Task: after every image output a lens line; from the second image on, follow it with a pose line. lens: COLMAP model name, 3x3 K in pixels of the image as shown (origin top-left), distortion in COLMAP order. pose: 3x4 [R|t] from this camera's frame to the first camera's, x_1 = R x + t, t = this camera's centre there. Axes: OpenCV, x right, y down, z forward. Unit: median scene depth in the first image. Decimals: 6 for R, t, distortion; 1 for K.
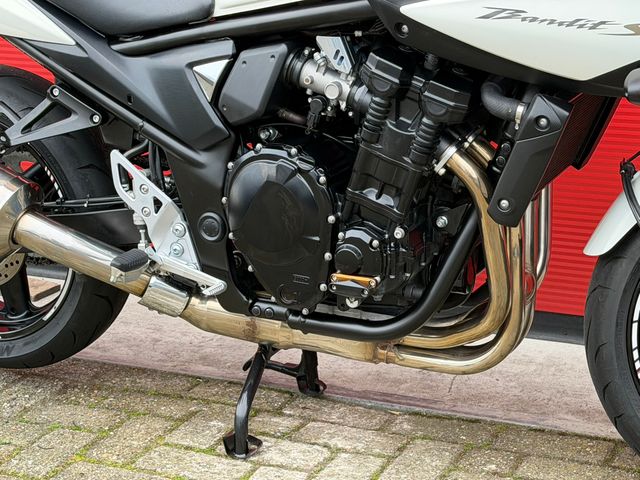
lens RADIAL K [[1456.5, 0, 315.2], [0, 1456.5, 238.1], [0, 0, 1]] dist [0.147675, 0.000000]
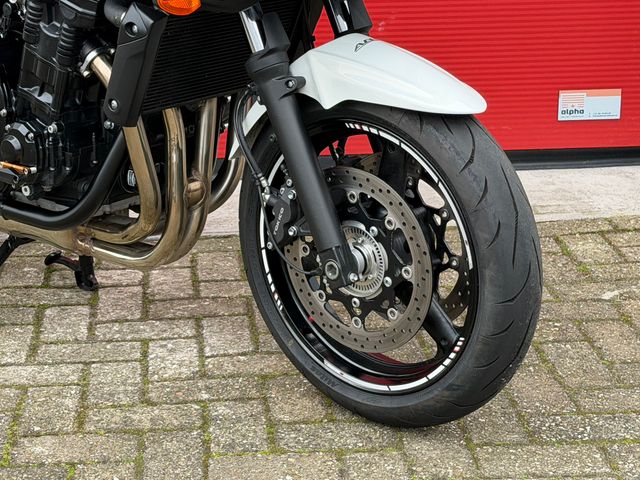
lens RADIAL K [[1456.5, 0, 305.4], [0, 1456.5, 225.9], [0, 0, 1]] dist [0.147675, 0.000000]
pose [[0.969701, 0.086494, -0.228471, 0.477621], [-0.084828, 0.996249, 0.017119, 0.033160], [0.229095, 0.002781, 0.973400, -0.026496]]
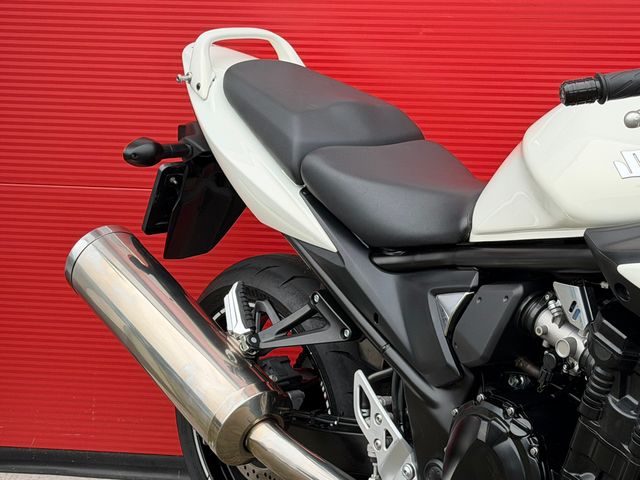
lens RADIAL K [[1456.5, 0, 307.2], [0, 1456.5, 244.5], [0, 0, 1]] dist [0.147675, 0.000000]
pose [[0.894618, 0.124342, -0.429182, 0.226596], [-0.166513, 0.984089, -0.061982, -0.079979], [0.414646, 0.126915, 0.901089, 0.166231]]
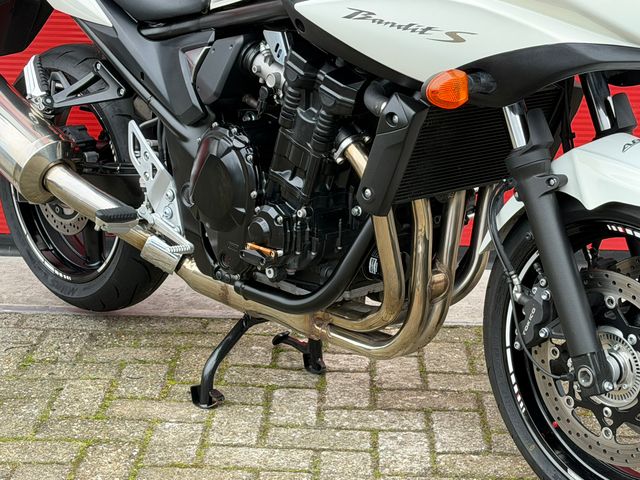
lens RADIAL K [[1456.5, 0, 312.4], [0, 1456.5, 229.4], [0, 0, 1]] dist [0.147675, 0.000000]
pose [[0.928214, 0.128239, -0.349247, 0.429537], [-0.143459, 0.989493, -0.017950, 0.026305], [0.343276, 0.066764, 0.936859, -0.022296]]
